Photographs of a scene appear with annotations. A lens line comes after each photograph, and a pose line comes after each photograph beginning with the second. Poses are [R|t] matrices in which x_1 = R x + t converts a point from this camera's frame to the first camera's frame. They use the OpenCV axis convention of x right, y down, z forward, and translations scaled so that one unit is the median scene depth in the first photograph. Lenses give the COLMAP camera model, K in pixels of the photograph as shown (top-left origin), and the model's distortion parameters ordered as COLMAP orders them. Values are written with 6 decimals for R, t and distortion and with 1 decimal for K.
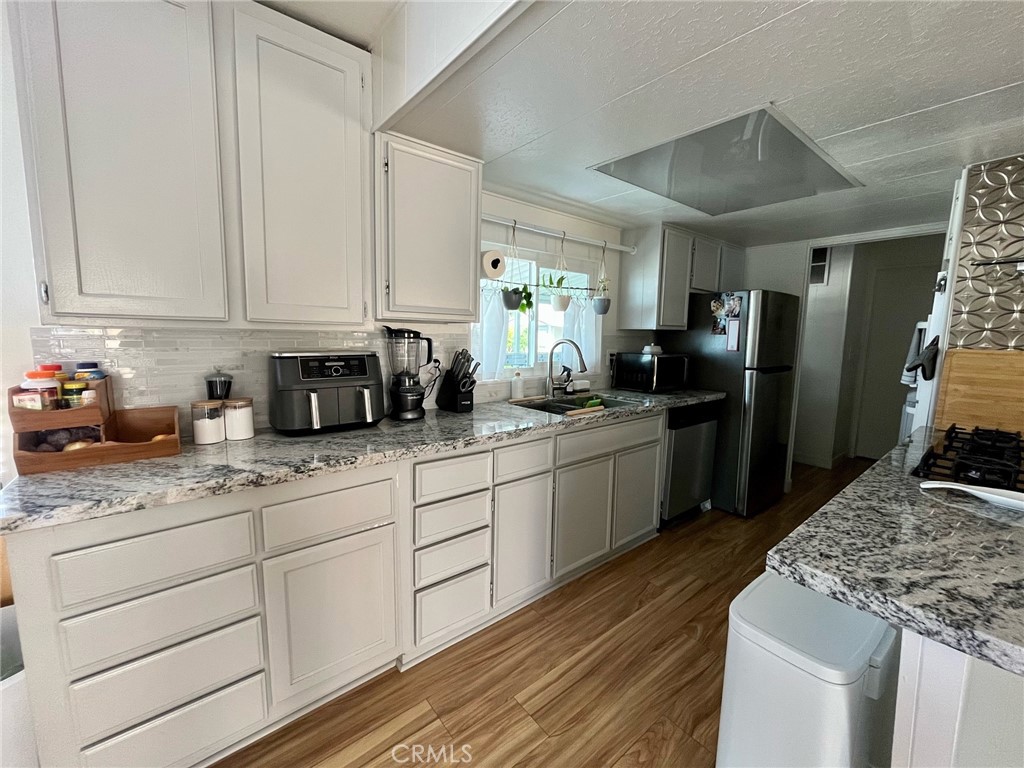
lens RADIAL K [[412.9, 0, 509.3], [0, 412.9, 380.9], [0, 0, 1]] dist [0.001151, 0.000048]
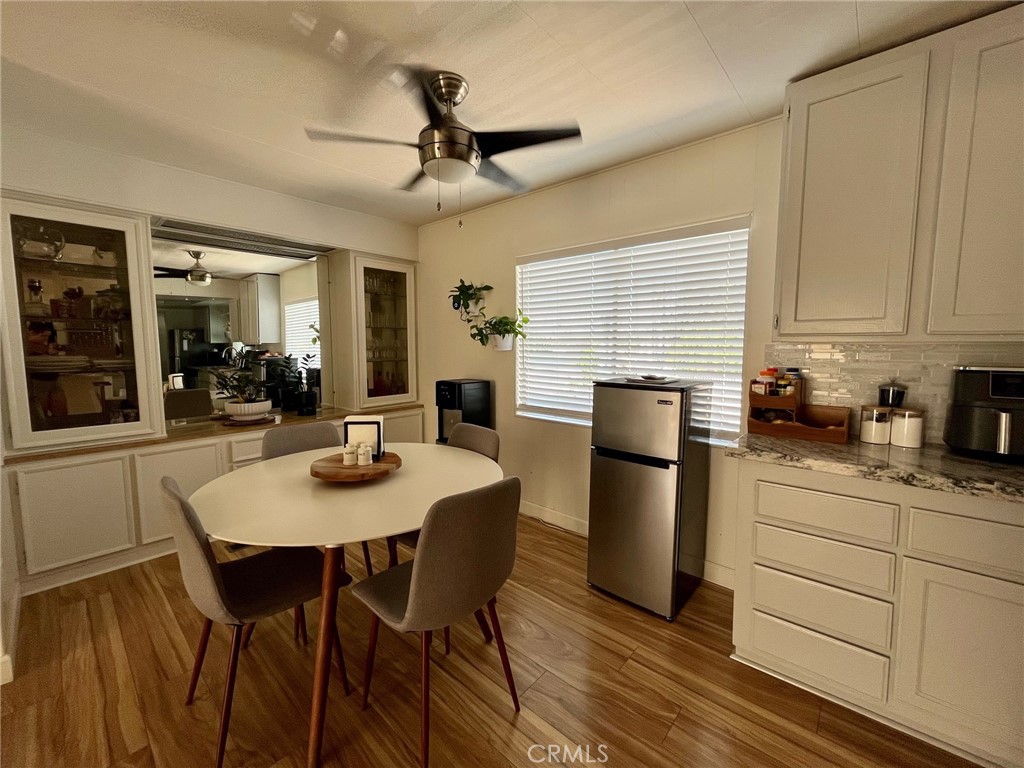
lens RADIAL K [[412.9, 0, 509.3], [0, 412.9, 380.9], [0, 0, 1]] dist [0.001151, 0.000048]
pose [[0.170723, 0.068758, -0.982917, 0.244102], [-0.114567, 0.992181, 0.049507, 0.046134], [0.978636, 0.104158, 0.177265, -0.231364]]
